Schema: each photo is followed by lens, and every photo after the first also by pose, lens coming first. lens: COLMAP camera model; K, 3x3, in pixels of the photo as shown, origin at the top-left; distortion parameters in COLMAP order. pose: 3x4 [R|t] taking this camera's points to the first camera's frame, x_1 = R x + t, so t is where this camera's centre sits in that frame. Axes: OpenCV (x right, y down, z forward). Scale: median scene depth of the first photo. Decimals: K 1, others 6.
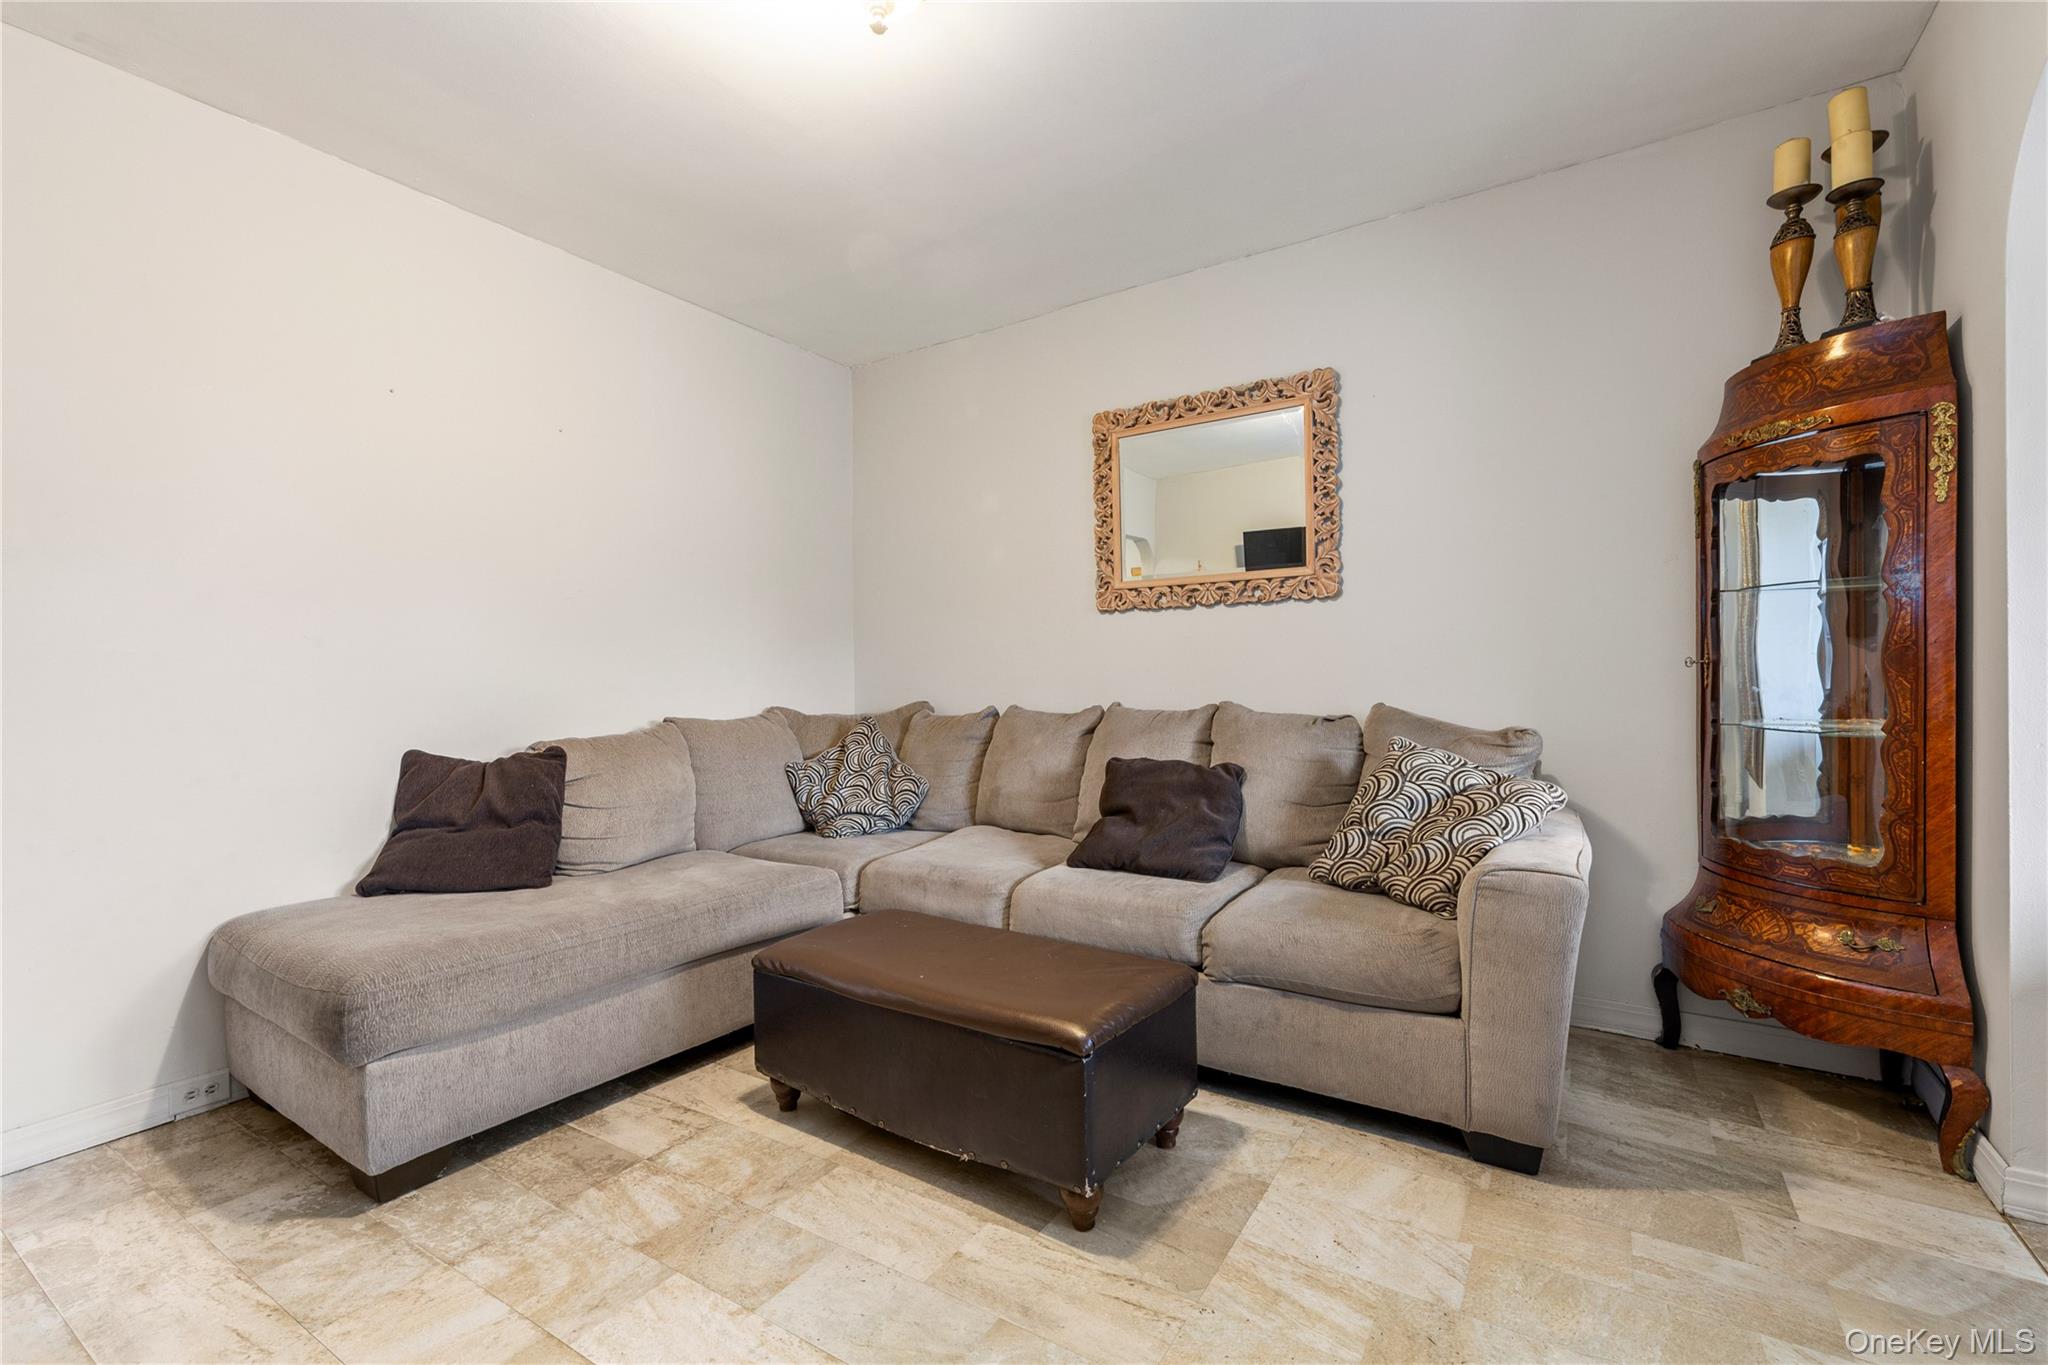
lens RADIAL K [[929.1, 0, 1042.7], [0, 929.1, 679.3], [0, 0, 1]] dist [0.014728, -0.000303]
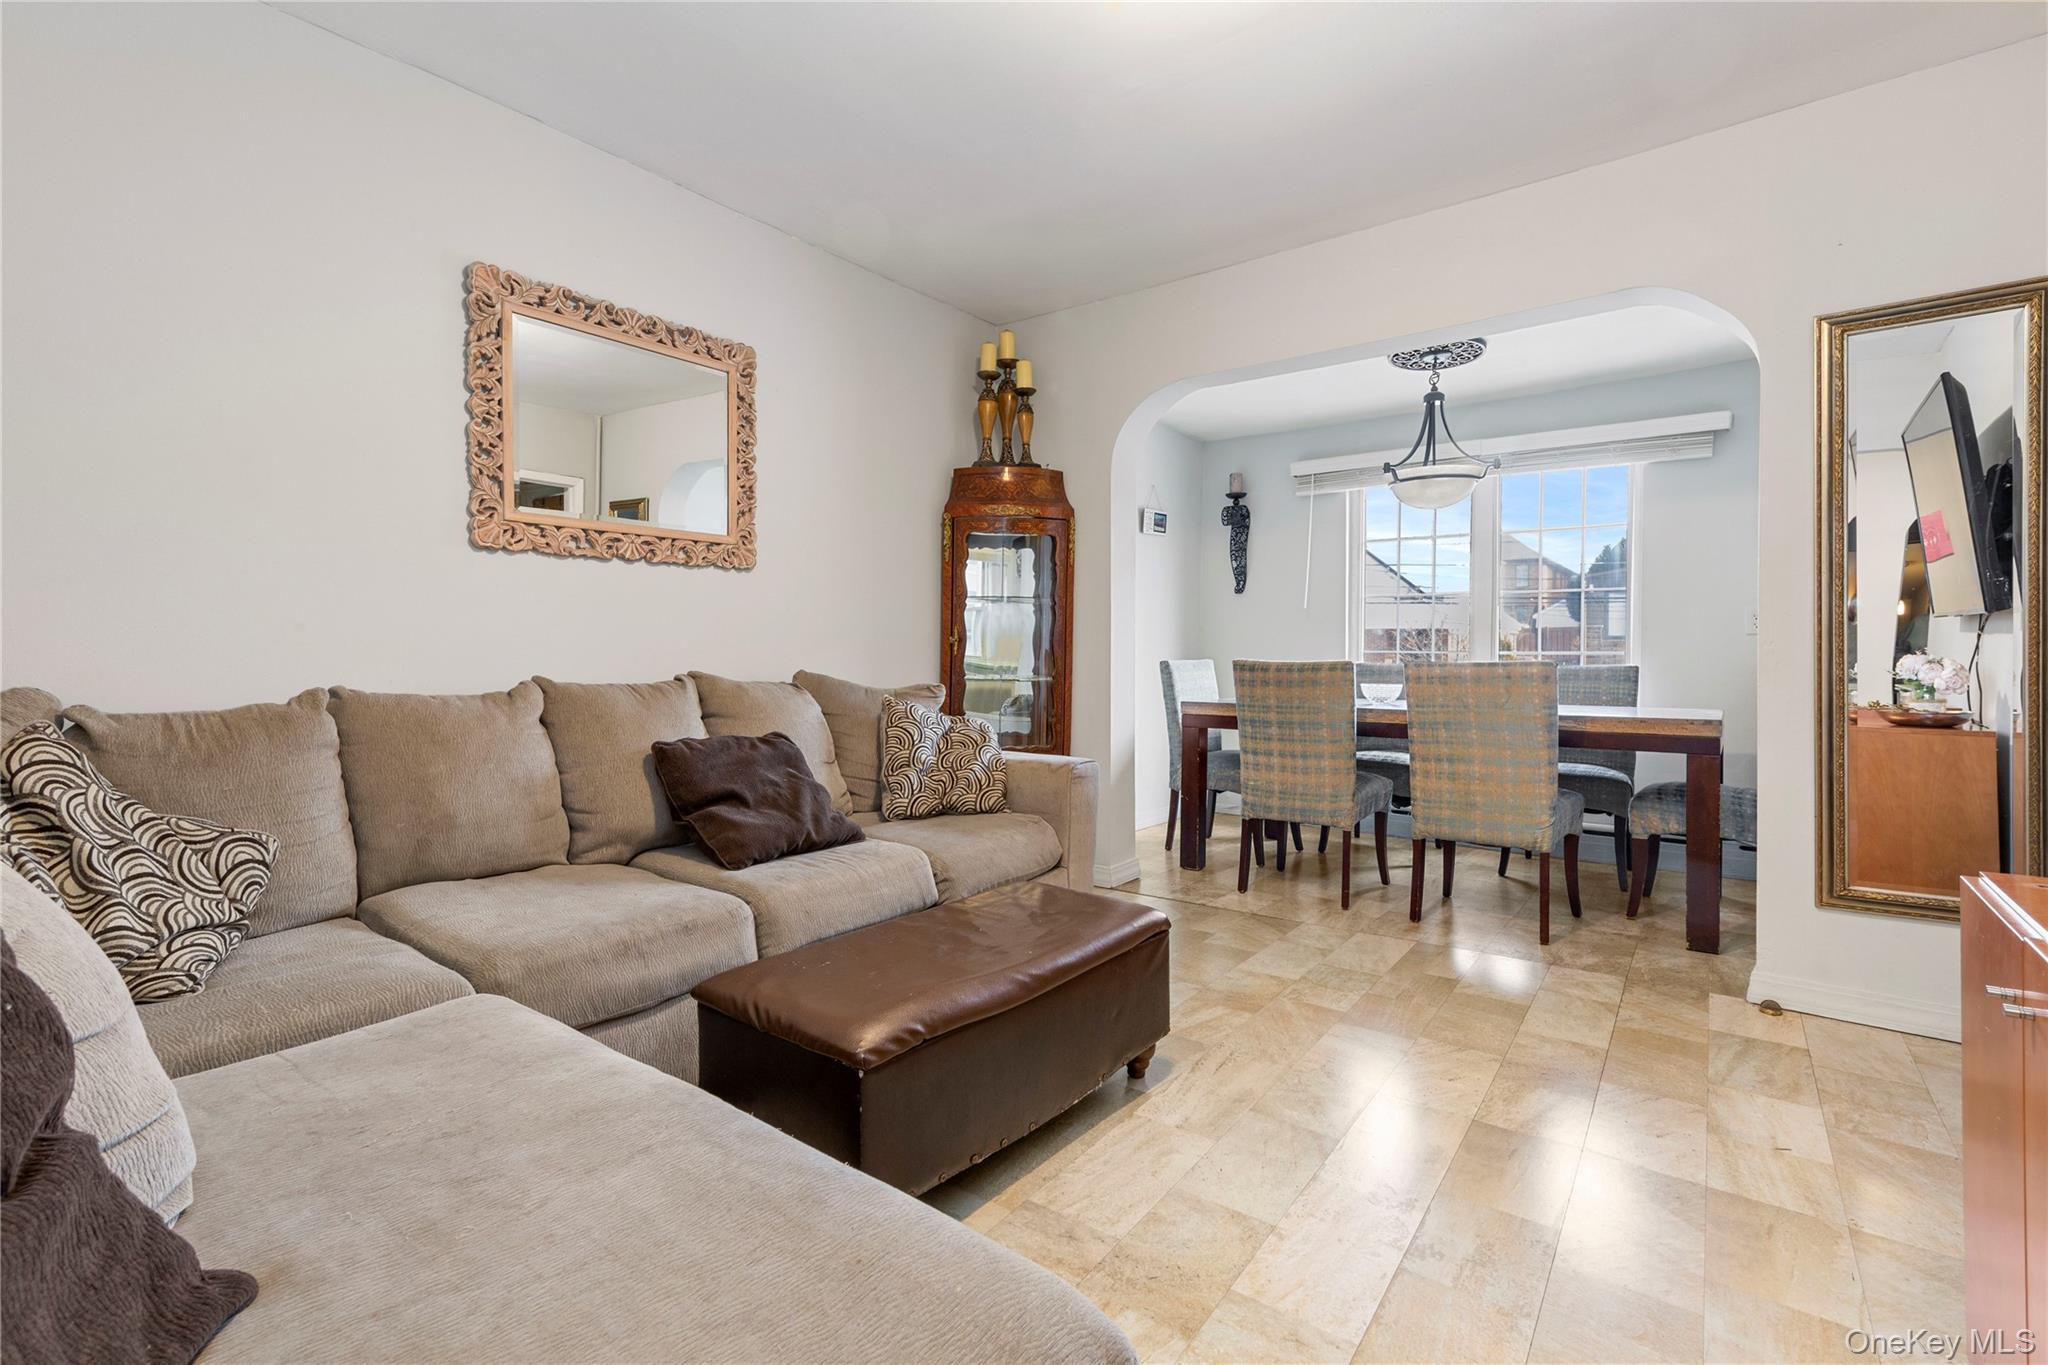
lens RADIAL K [[929.1, 0, 1035.3], [0, 929.1, 671.2], [0, 0, 1]] dist [0.014728, -0.000303]
pose [[0.042243, -0.013198, 0.999020, -0.893963], [-0.005533, 0.999894, 0.013444, 0.012114], [-0.999092, -0.006096, 0.042165, 0.791696]]
